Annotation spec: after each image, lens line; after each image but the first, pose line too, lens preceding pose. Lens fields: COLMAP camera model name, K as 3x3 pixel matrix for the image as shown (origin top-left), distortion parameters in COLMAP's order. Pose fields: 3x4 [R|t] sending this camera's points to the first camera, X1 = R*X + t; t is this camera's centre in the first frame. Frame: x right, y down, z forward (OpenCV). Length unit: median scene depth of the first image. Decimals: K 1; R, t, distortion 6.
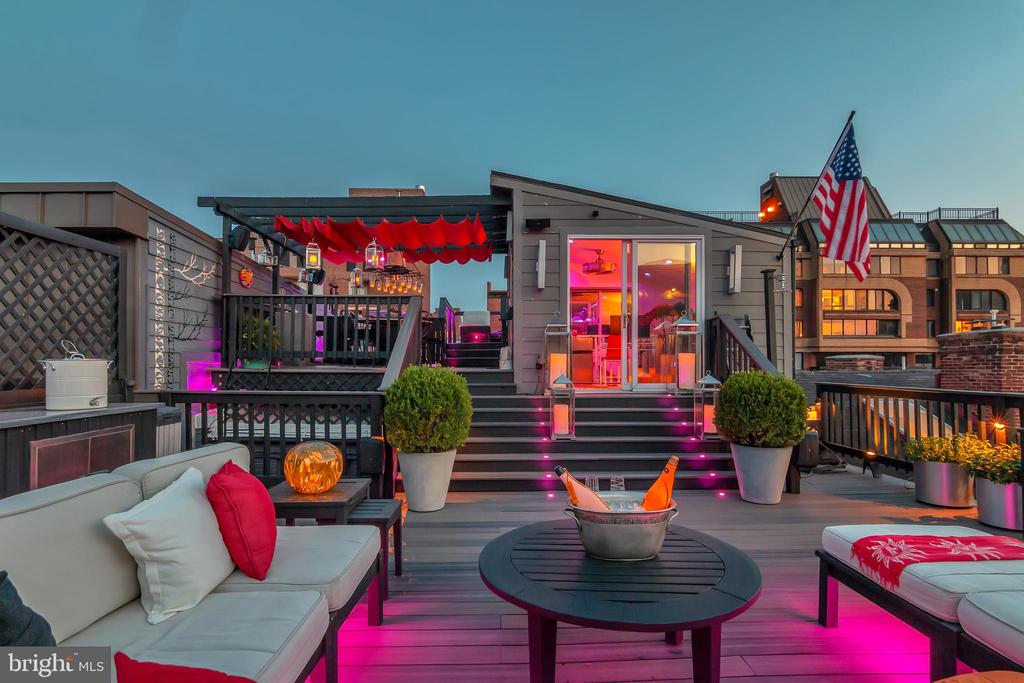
lens RADIAL K [[525.2, 0, 518.2], [0, 525.2, 356.7], [0, 0, 1]] dist [-0.002158, -0.000532]
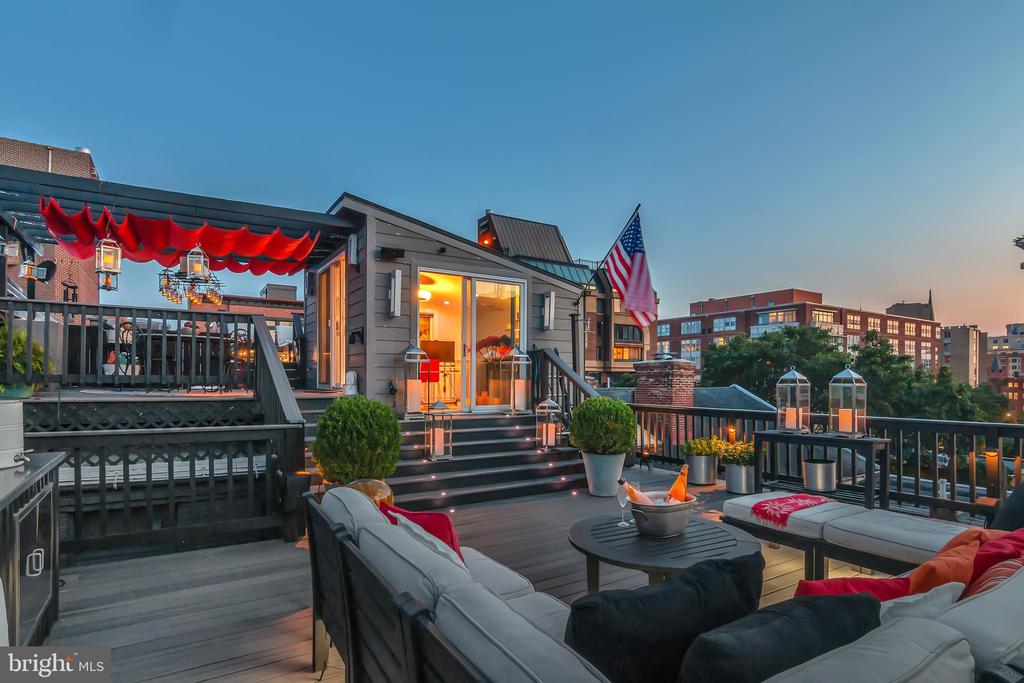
lens RADIAL K [[533.2, 0, 510.5], [0, 533.2, 378.1], [0, 0, 1]] dist [0.003344, 0.000298]
pose [[0.854720, 0.003402, 0.519077, -0.301889], [-0.011164, 0.999868, 0.011828, -0.022948], [-0.518969, -0.015905, 0.854645, -0.016438]]
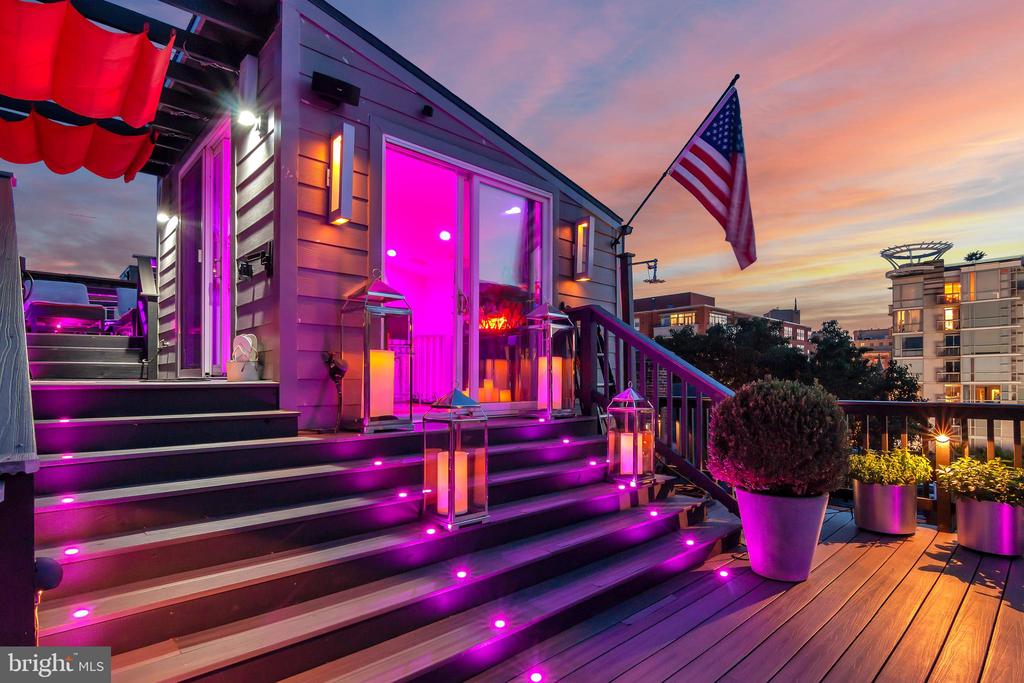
lens RADIAL K [[518.8, 0, 491.0], [0, 518.8, 382.4], [0, 0, 1]] dist [-0.003658, -0.000275]
pose [[0.756010, -0.001567, 0.654558, -0.172294], [-0.008523, 0.999889, 0.012237, 0.017514], [-0.654504, -0.014830, 0.755913, 0.513537]]
